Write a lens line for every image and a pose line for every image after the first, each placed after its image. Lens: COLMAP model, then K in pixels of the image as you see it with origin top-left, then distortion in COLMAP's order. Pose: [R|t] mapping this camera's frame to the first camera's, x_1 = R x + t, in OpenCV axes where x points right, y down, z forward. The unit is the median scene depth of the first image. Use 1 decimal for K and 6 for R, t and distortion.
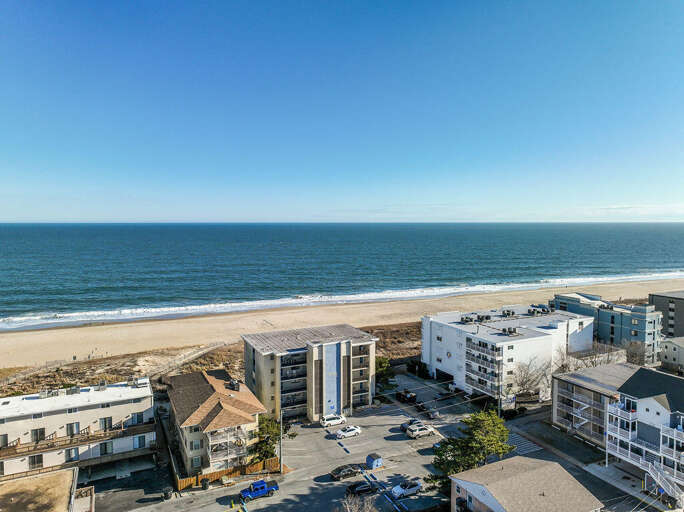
lens RADIAL K [[482.0, 0, 342.0], [0, 482.0, 256.0], [0, 0, 1]] dist [0.003673, 0.006255]
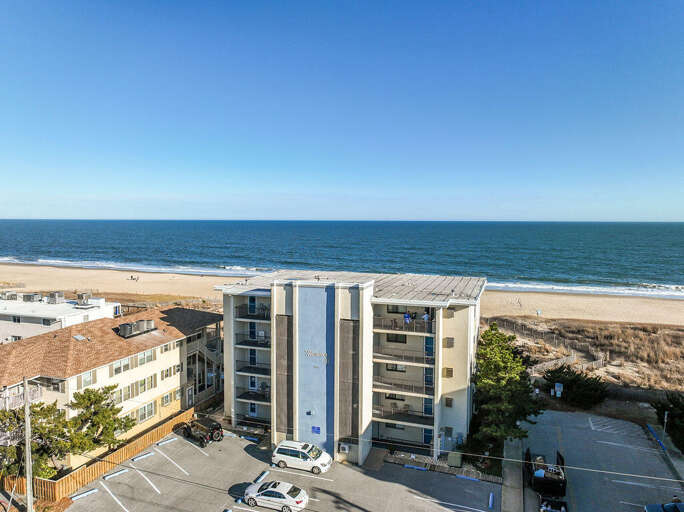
lens RADIAL K [[482.0, 0, 342.0], [0, 482.0, 256.0], [0, 0, 1]] dist [0.003673, 0.006255]
pose [[0.703369, 0.056422, -0.708582, 0.300388], [-0.057218, 0.998104, 0.022678, 0.142566], [0.708518, 0.024592, 0.705264, 0.696297]]
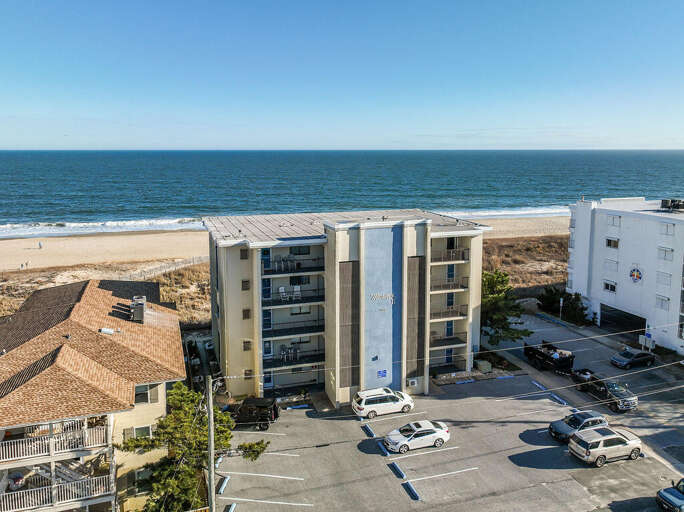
lens RADIAL K [[565.1, 0, 344.4], [0, 565.1, 222.6], [0, 0, 1]] dist [-0.001613, -0.000106]
pose [[0.991009, 0.015029, -0.132948, 0.011706], [-0.007697, 0.998429, 0.055495, 0.150326], [0.133573, -0.053973, 0.989568, 0.497824]]
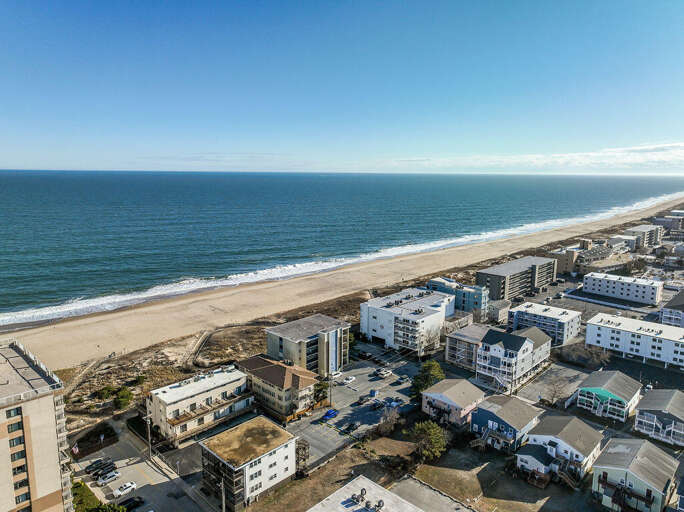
lens RADIAL K [[482.0, 0, 342.0], [0, 482.0, 256.0], [0, 0, 1]] dist [0.003673, 0.006255]
pose [[0.937184, -0.051470, 0.345018, -0.551313], [0.014980, 0.994081, 0.107607, -0.256632], [-0.348515, -0.095679, 0.932407, -0.547852]]
